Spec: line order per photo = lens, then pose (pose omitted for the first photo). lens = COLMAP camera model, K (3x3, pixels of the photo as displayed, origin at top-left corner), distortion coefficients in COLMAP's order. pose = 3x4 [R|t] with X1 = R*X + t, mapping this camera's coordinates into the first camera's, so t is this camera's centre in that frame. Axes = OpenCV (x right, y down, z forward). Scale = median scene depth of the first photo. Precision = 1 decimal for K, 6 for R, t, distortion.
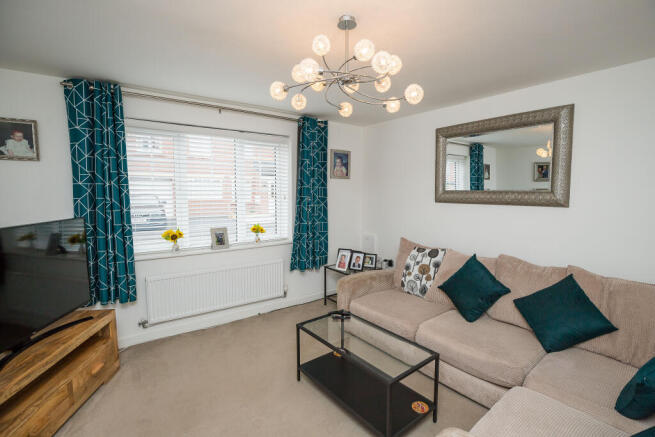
lens RADIAL K [[303.5, 0, 329.8], [0, 303.5, 214.0], [0, 0, 1]] dist [-0.014662, 0.000544]
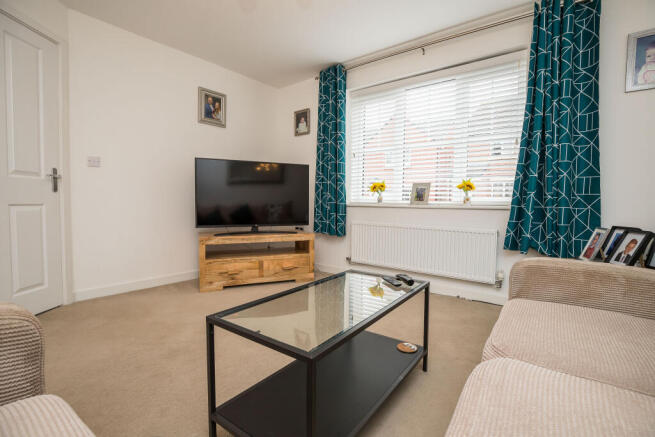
lens RADIAL K [[303.5, 0, 329.8], [0, 303.5, 214.0], [0, 0, 1]] dist [-0.014662, 0.000544]
pose [[0.288719, 0.041923, -0.956496, 0.544658], [-0.085065, 0.996213, 0.017986, 0.187065], [0.953628, 0.076171, 0.291191, 0.623764]]
